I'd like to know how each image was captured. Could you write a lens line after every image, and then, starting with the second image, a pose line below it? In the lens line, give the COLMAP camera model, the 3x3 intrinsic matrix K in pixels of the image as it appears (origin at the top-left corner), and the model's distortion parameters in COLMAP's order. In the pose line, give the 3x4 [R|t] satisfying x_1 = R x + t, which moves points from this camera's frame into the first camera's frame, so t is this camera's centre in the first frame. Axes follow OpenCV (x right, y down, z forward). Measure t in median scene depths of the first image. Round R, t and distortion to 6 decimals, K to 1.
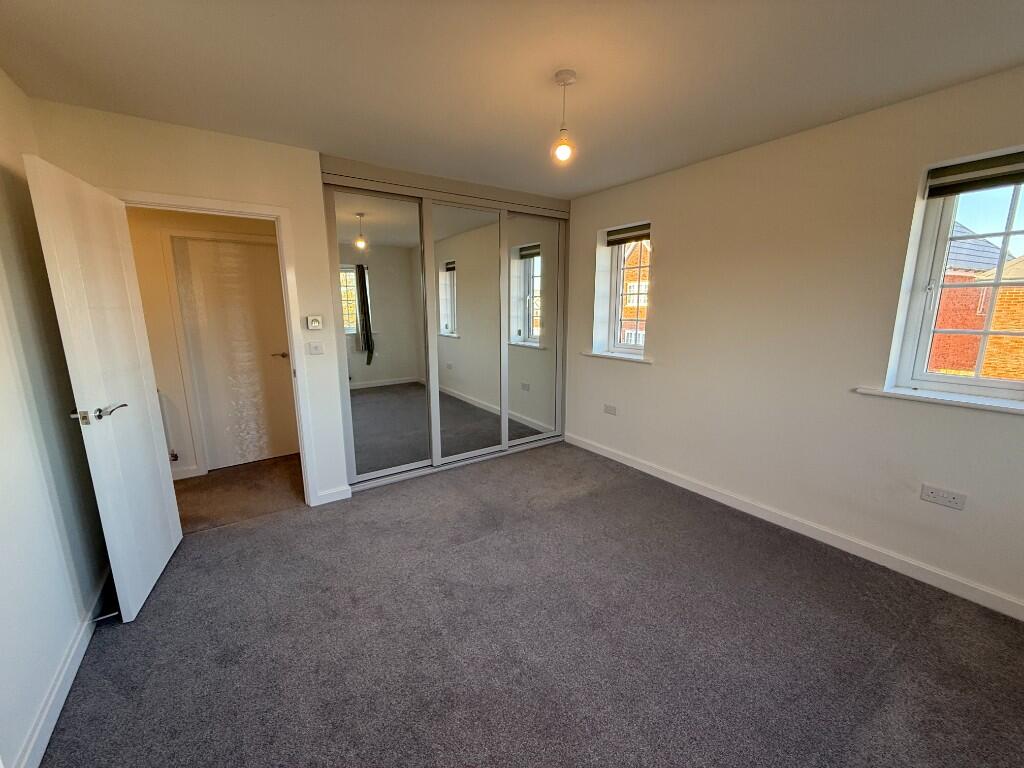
lens RADIAL K [[409.1, 0, 511.6], [0, 409.1, 390.4], [0, 0, 1]] dist [0.001773, -0.000471]
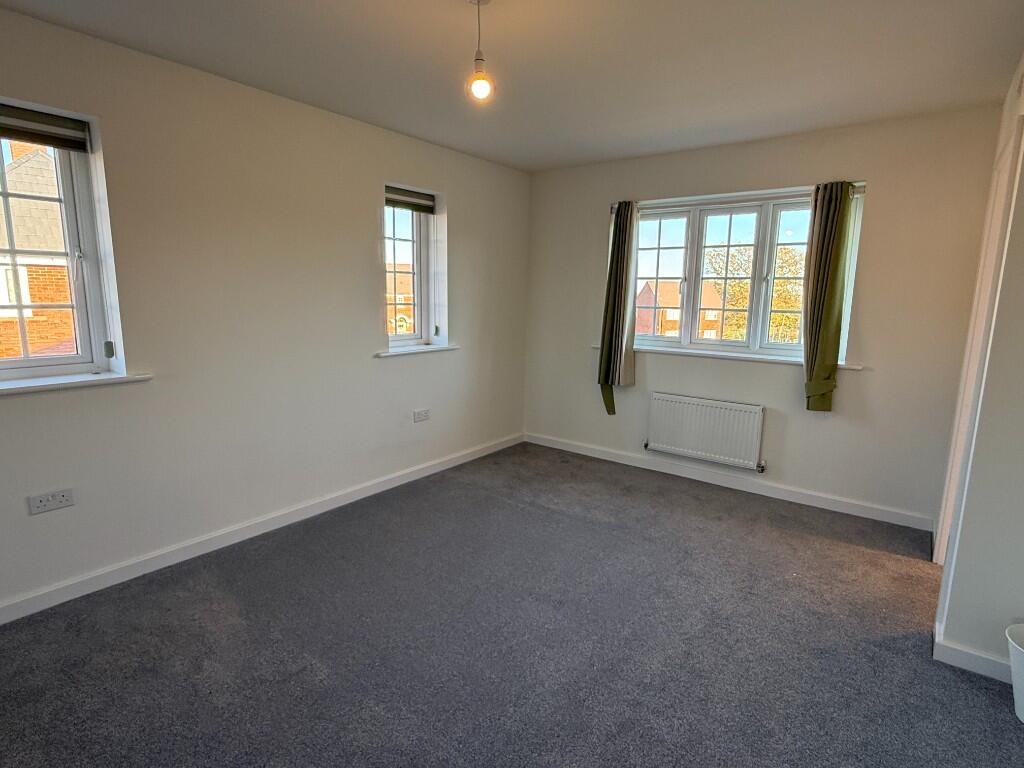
lens RADIAL K [[538.8, 0, 510.0], [0, 538.8, 380.9], [0, 0, 1]] dist [-0.001815, -0.000215]
pose [[-0.303842, -0.167800, 0.937829, -0.779001], [0.166650, 0.959830, 0.225728, -0.225801], [-0.938034, 0.224875, -0.263673, 1.093825]]
